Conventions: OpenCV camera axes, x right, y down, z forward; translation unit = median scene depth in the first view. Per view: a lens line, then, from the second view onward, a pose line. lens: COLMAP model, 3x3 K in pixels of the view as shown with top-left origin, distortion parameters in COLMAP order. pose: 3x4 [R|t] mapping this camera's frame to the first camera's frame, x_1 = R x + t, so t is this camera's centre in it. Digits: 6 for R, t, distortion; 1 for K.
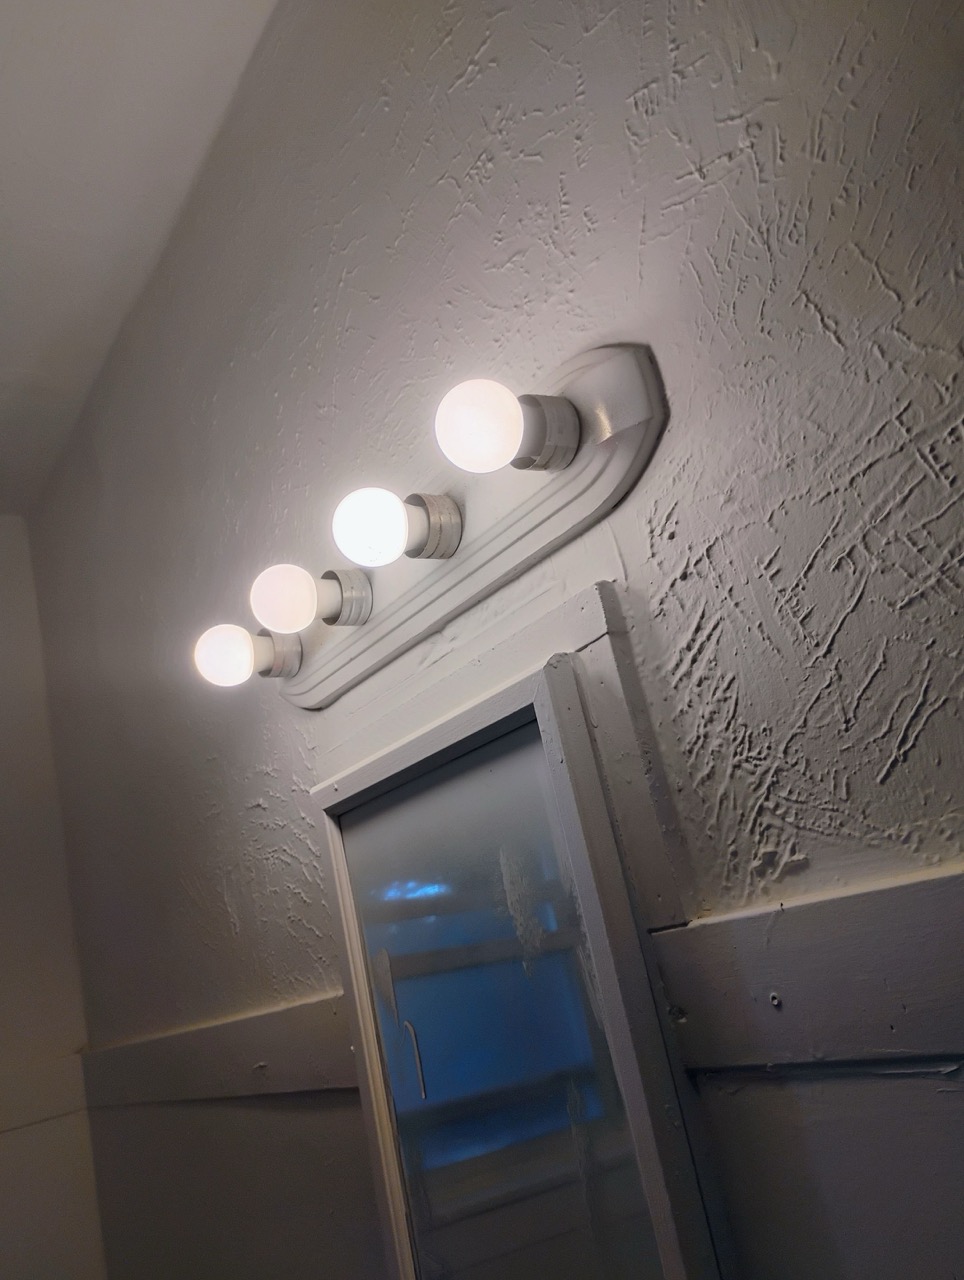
lens RADIAL K [[1072.7, 0, 481.0], [0, 1072.7, 639.2], [0, 0, 1]] dist [0.047797, -0.064682]
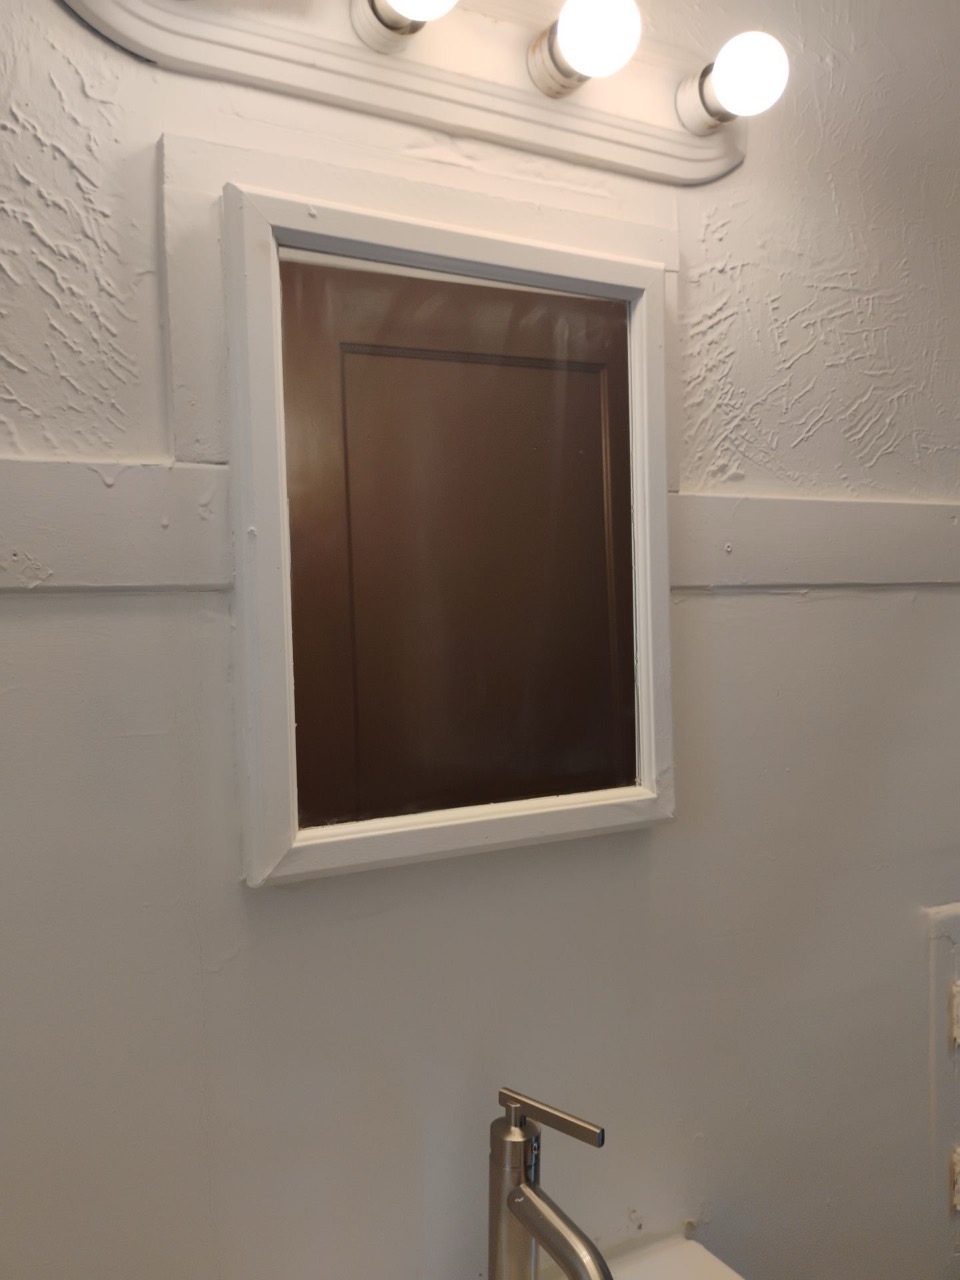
lens RADIAL K [[1070.6, 0, 480.4], [0, 1070.6, 639.8], [0, 0, 1]] dist [0.032215, -0.022887]
pose [[0.077544, 0.172755, 0.981908, -1.231442], [-0.281762, 0.948521, -0.144630, 0.749790], [-0.956346, -0.265450, 0.122228, 1.045655]]
